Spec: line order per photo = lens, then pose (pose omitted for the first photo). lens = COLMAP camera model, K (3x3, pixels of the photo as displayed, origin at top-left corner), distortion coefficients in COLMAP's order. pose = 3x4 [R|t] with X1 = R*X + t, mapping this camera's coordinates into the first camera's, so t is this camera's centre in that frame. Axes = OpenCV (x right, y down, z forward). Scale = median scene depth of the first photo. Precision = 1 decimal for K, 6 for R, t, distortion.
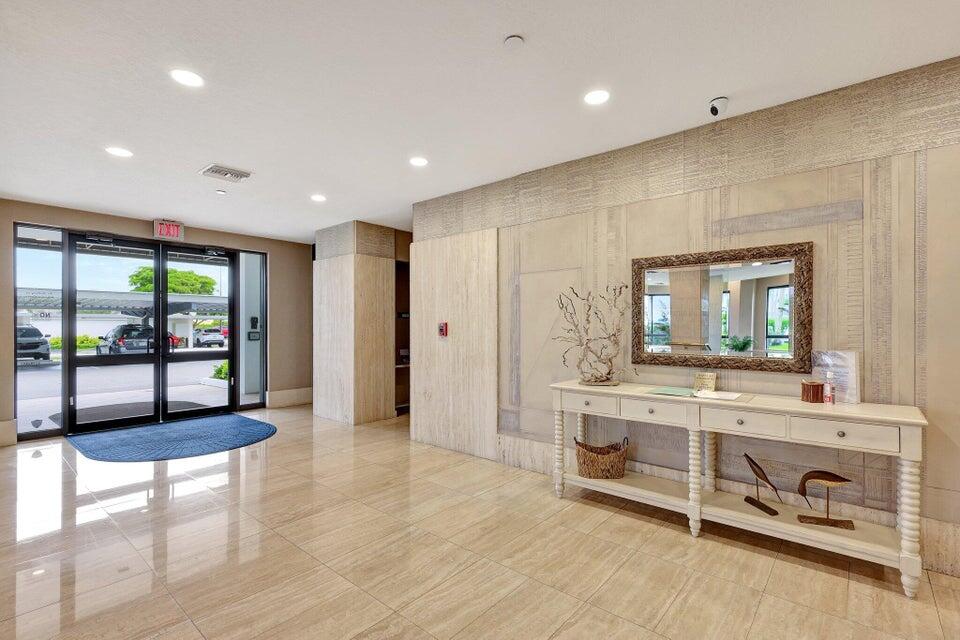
lens RADIAL K [[447.0, 0, 476.2], [0, 447.0, 330.1], [0, 0, 1]] dist [0.000228, 0.000148]
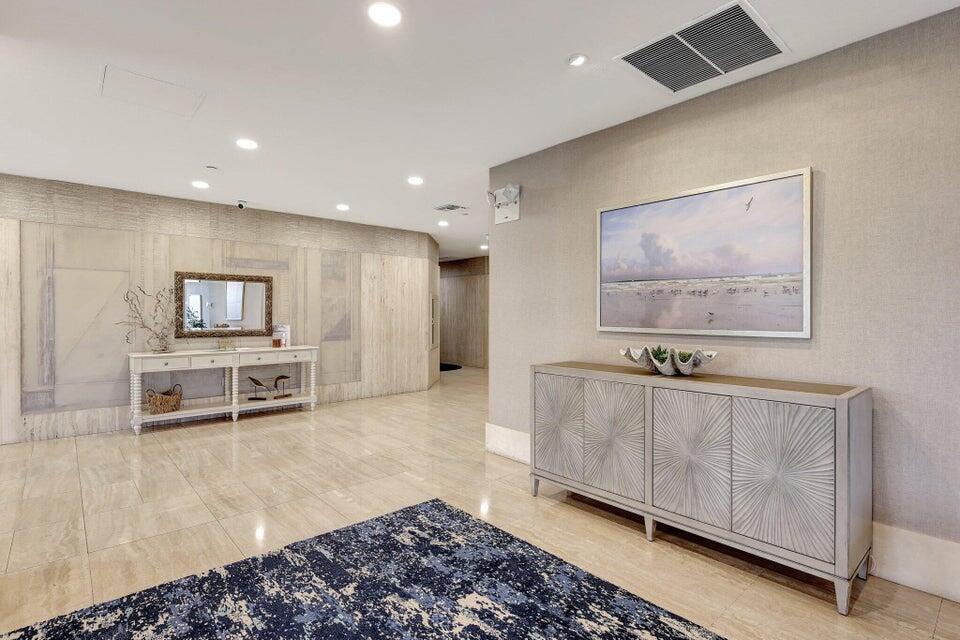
lens RADIAL K [[451.0, 0, 481.4], [0, 451.0, 323.7], [0, 0, 1]] dist [0.002511, -0.000497]
pose [[0.135394, -0.016259, 0.990658, -1.189993], [0.008119, 0.999850, 0.015300, 0.009849], [-0.990759, 0.005971, 0.135506, -0.301812]]
